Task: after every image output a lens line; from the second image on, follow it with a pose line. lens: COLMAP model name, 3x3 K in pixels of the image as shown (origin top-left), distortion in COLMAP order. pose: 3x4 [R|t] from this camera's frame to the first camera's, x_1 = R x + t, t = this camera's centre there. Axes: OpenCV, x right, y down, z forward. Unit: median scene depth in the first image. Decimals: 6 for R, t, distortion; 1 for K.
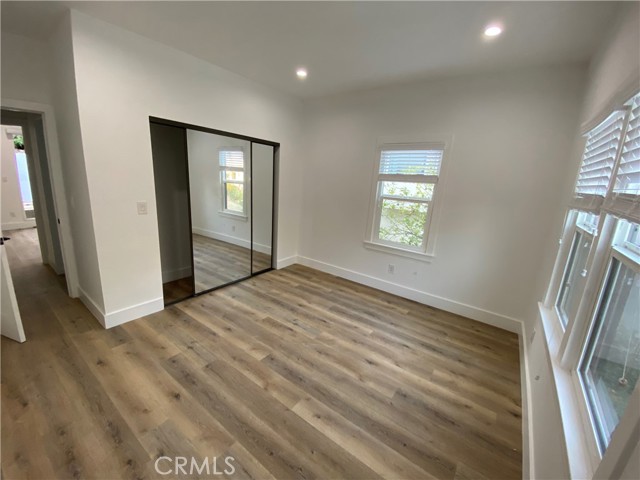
lens RADIAL K [[257.7, 0, 320.0], [0, 257.7, 240.0], [0, 0, 1]] dist [0.016195, -0.018685]
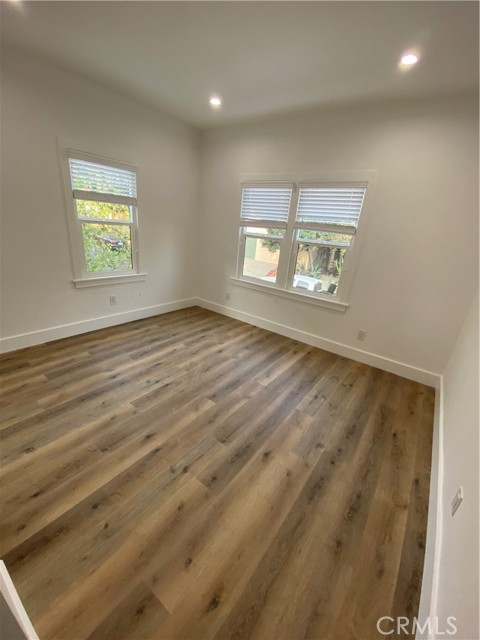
lens RADIAL K [[267.2, 0, 240.0], [0, 267.2, 320.0], [0, 0, 1]] dist [0.032871, -0.031217]
pose [[0.007906, -0.395708, 0.918342, -0.864375], [0.153623, 0.907949, 0.389907, -0.179042], [-0.988098, 0.137996, 0.067968, 0.645972]]
